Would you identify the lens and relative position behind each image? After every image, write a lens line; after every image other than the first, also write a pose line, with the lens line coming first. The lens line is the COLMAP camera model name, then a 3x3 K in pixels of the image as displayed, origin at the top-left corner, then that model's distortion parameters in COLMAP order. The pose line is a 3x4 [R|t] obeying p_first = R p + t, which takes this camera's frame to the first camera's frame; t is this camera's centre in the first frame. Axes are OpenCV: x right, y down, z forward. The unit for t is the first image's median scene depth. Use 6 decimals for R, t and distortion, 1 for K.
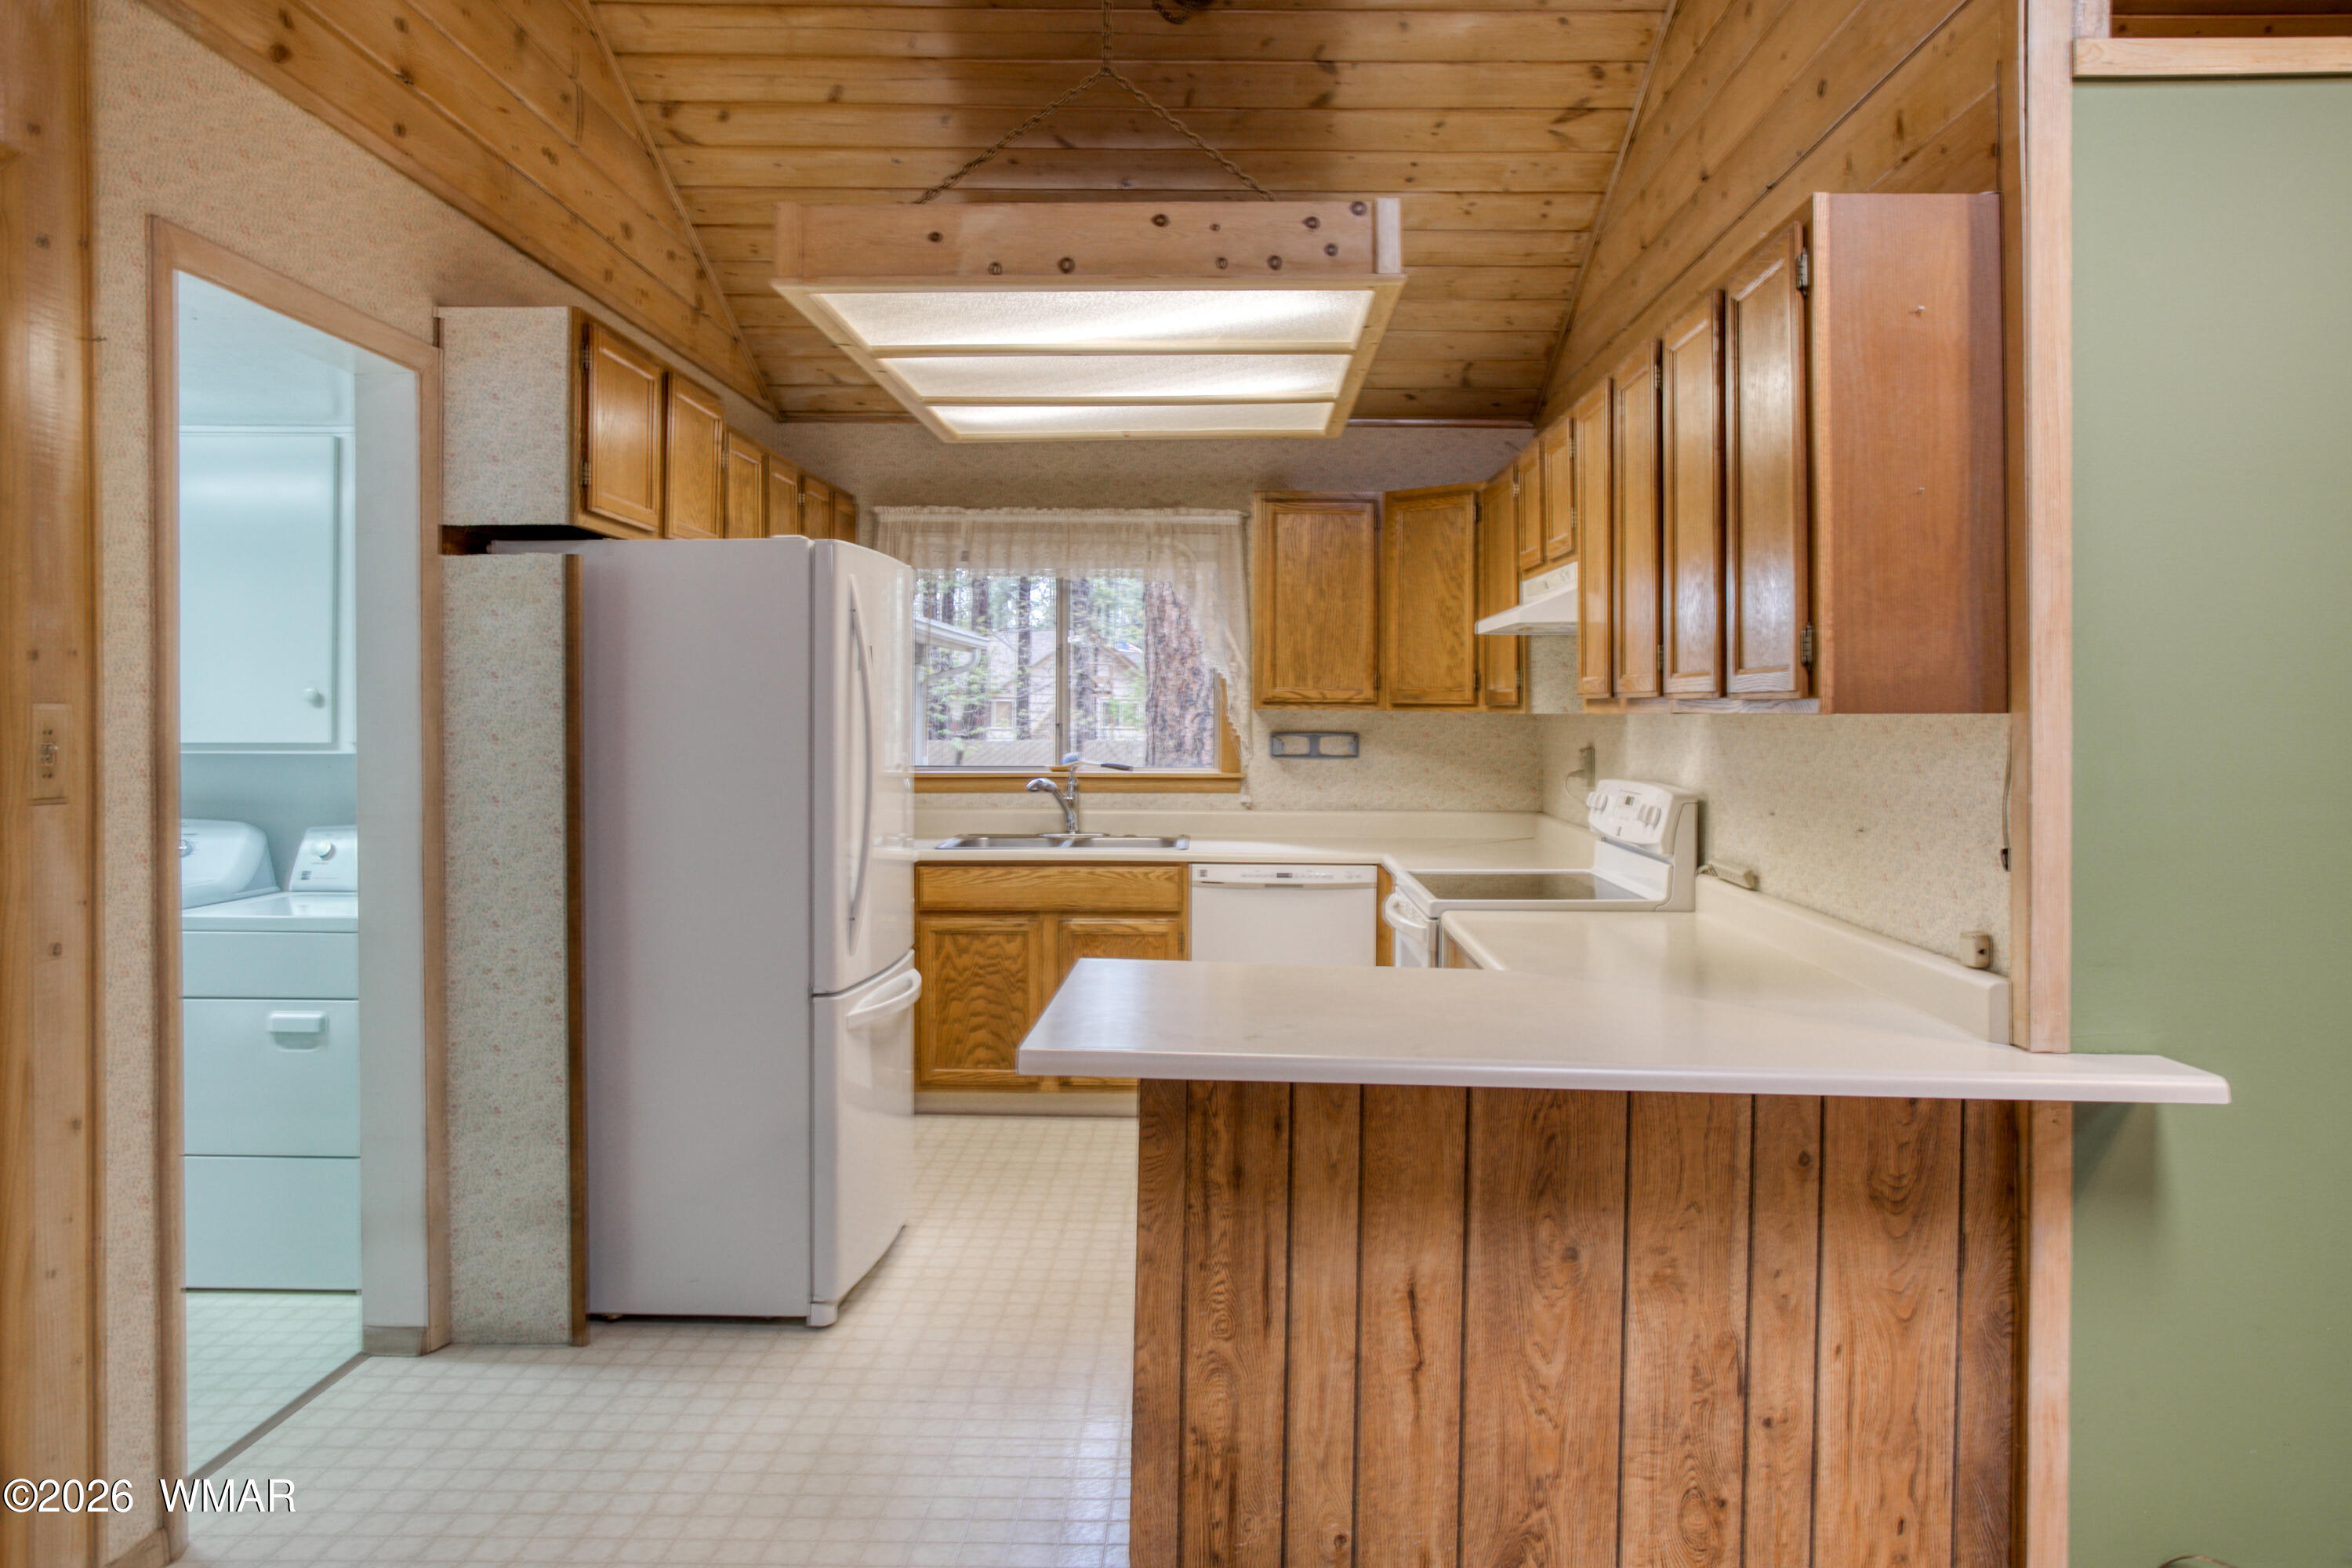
lens RADIAL K [[1578.0, 0, 1224.0], [0, 1578.0, 709.2], [0, 0, 1]] dist [-0.056746, 0.062989]
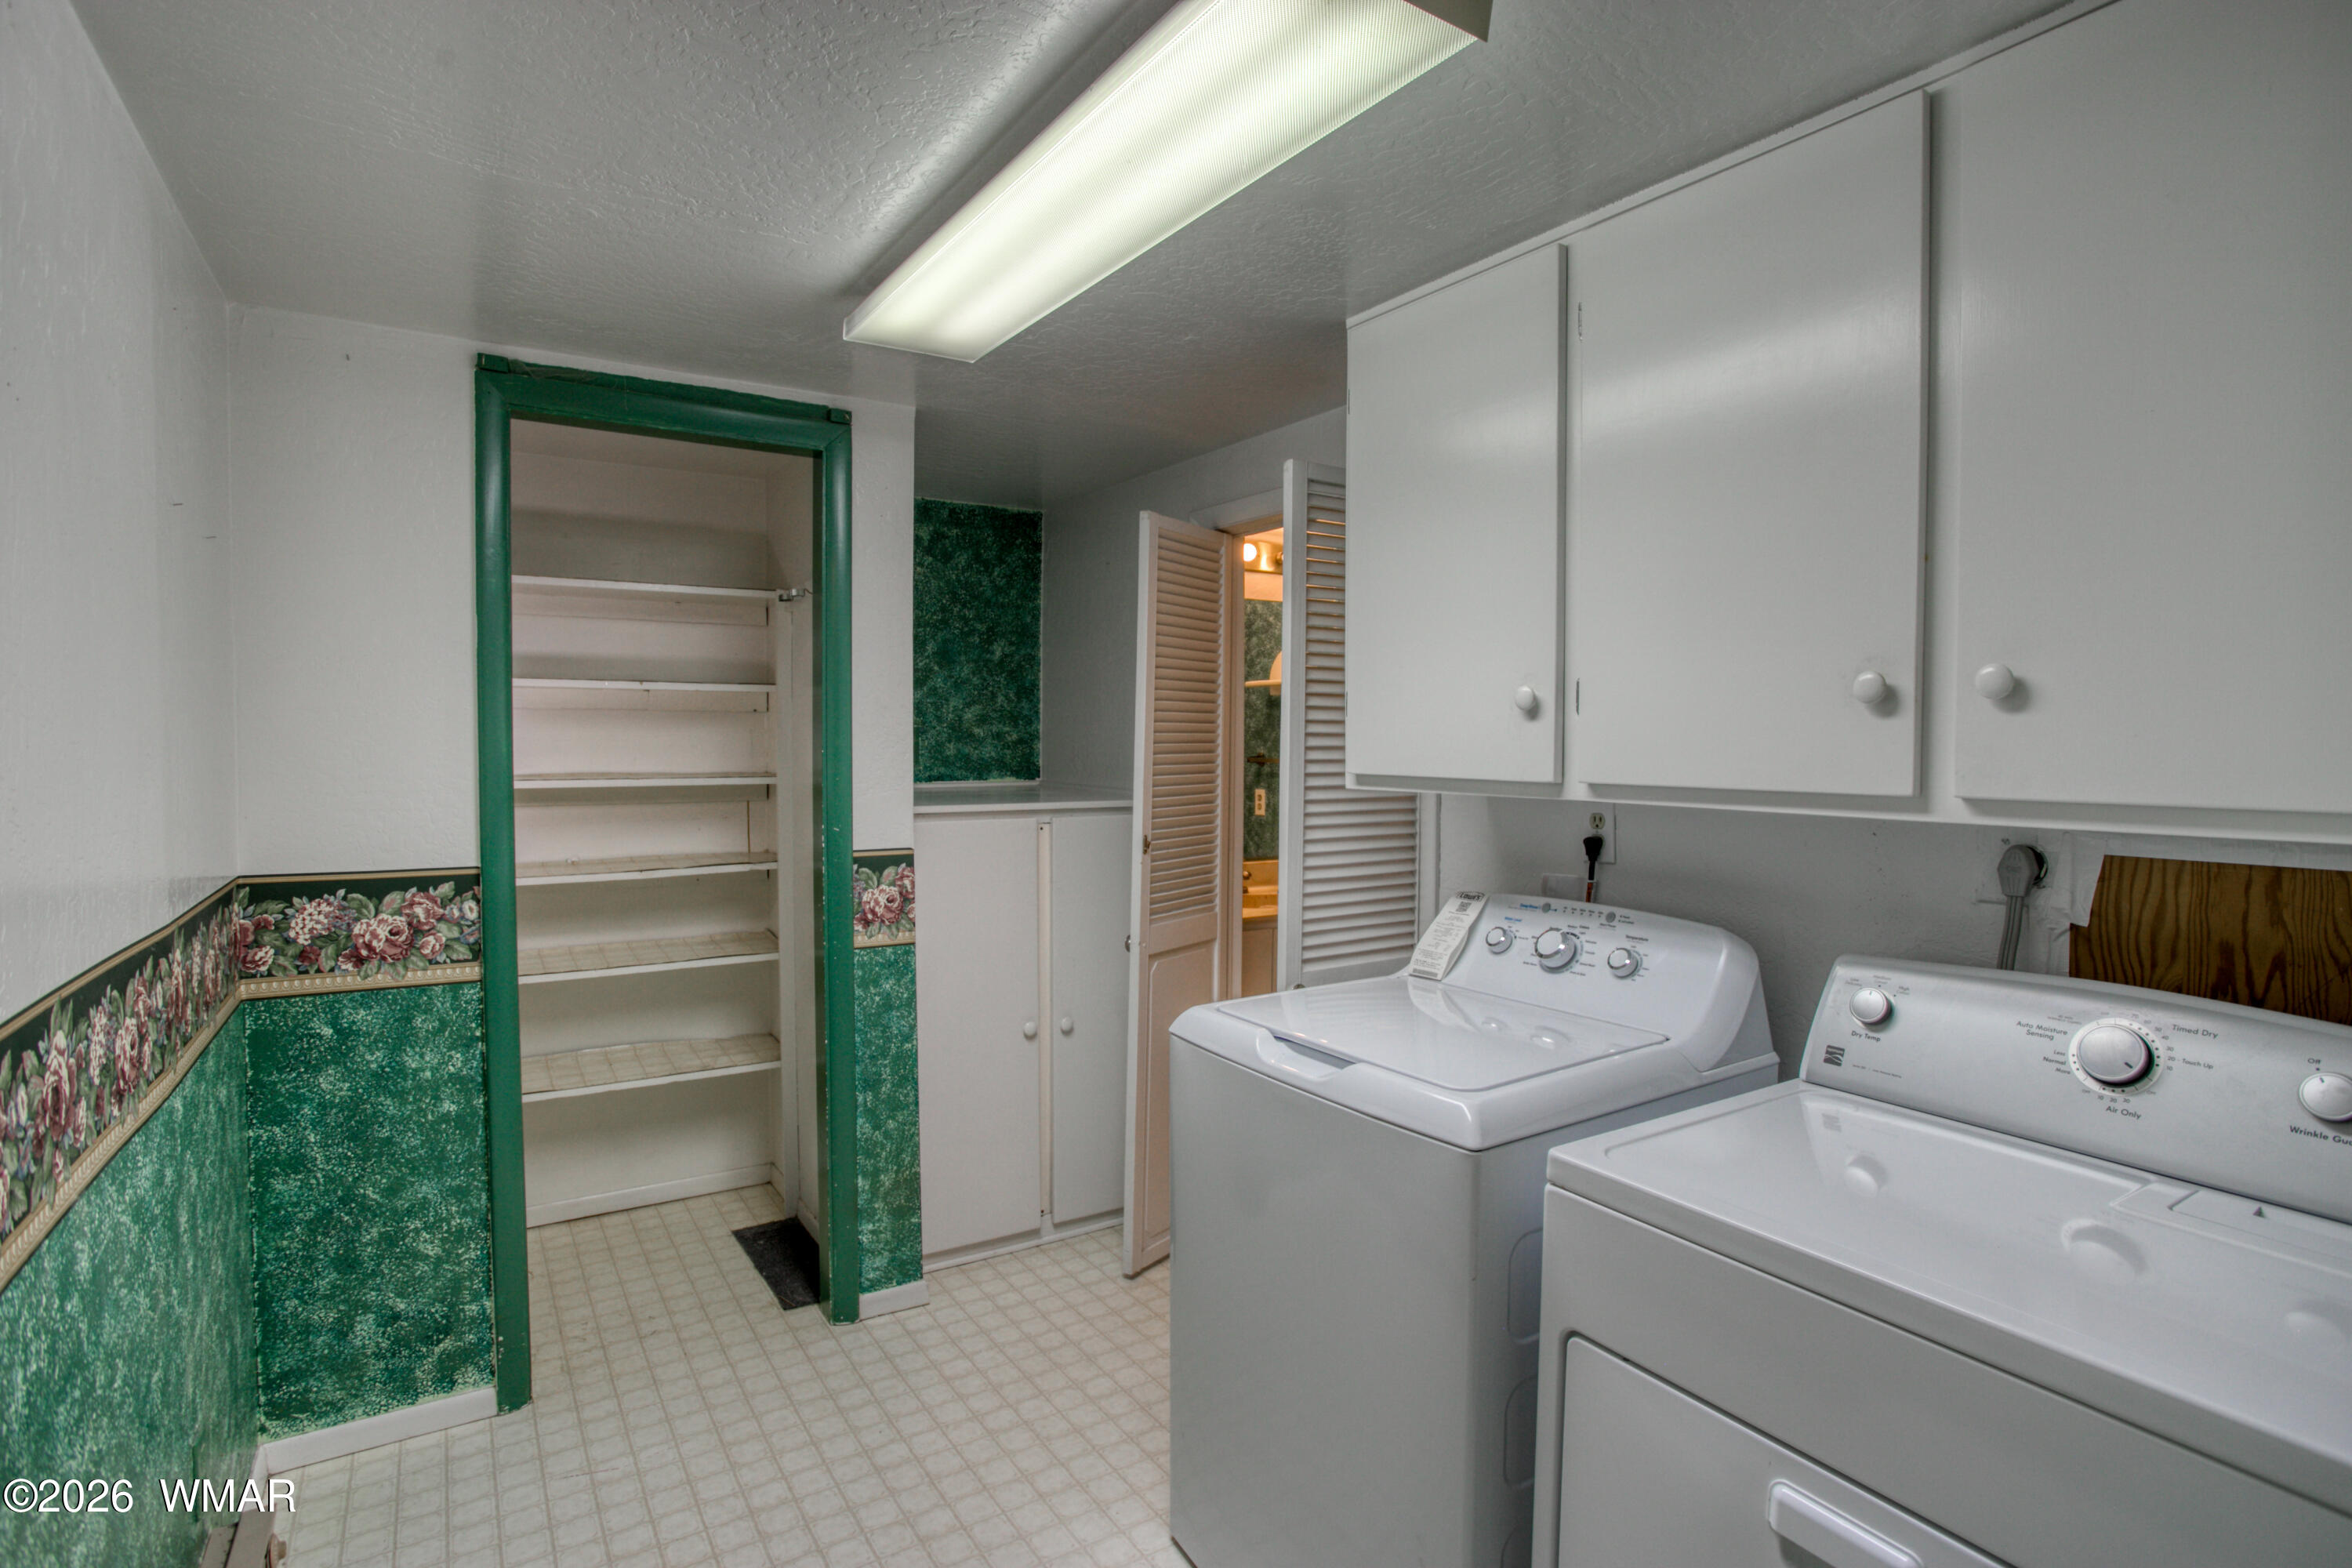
lens RADIAL K [[1154.5, 0, 1174.0], [0, 1154.5, 775.6], [0, 0, 1]] dist [-0.087143, 0.048835]
pose [[0.546666, 0.031396, -0.836762, -0.758233], [-0.003092, 0.999366, 0.035476, 0.009429], [0.837345, -0.016806, 0.546416, 1.169998]]
